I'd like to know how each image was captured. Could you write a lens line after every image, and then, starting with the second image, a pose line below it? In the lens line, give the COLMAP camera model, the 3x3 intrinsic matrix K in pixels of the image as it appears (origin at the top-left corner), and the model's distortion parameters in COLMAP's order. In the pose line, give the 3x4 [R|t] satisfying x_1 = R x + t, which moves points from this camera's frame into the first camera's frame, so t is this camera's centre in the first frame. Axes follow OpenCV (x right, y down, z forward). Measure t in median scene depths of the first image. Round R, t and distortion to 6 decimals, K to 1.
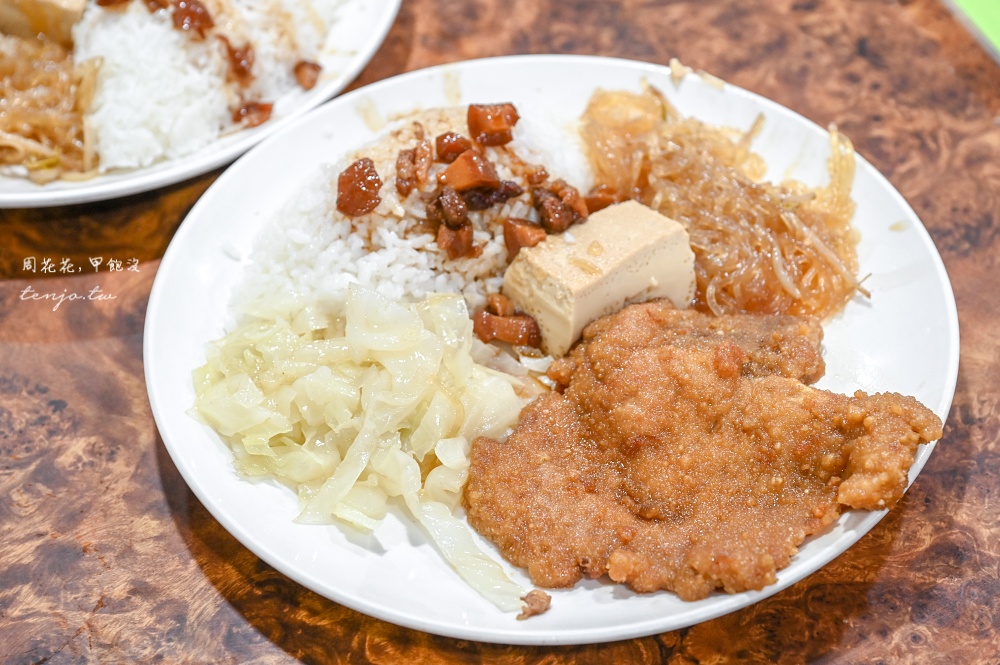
lens RADIAL K [[2571.8, 0, 509.4], [0, 2571.8, 333.5], [0, 0, 1]] dist [-0.050134, 0.000000]
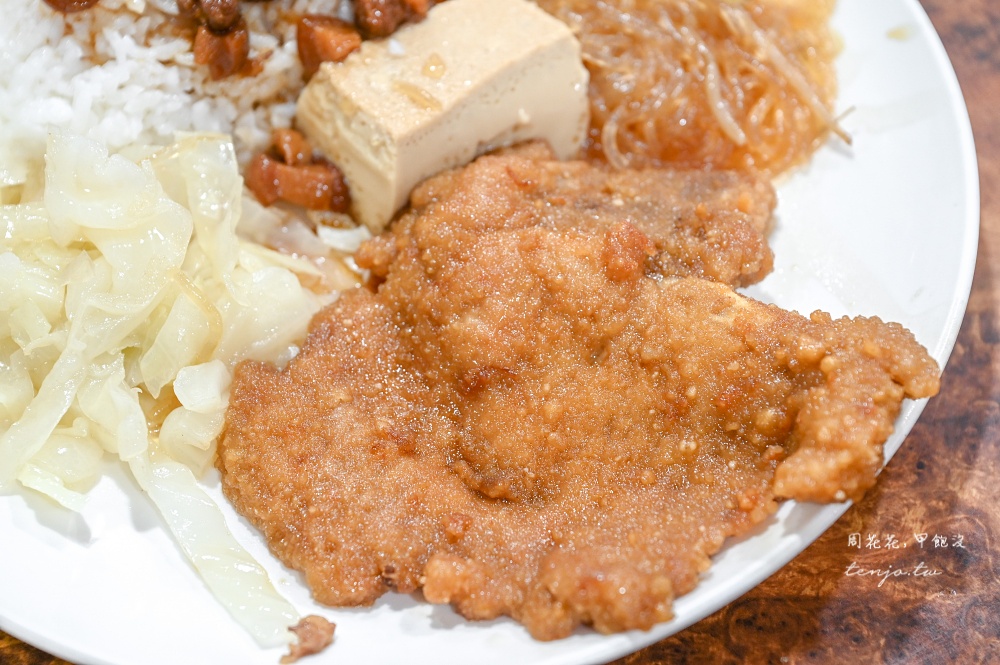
lens RADIAL K [[3233.2, 0, 497.3], [0, 3233.2, 332.4], [0, 0, 1]] dist [-0.052030, 0.000000]
pose [[0.999796, 0.019724, -0.004235, 0.056810], [-0.018988, 0.990981, 0.132652, -0.078912], [0.006814, -0.132545, 0.991154, 0.176995]]
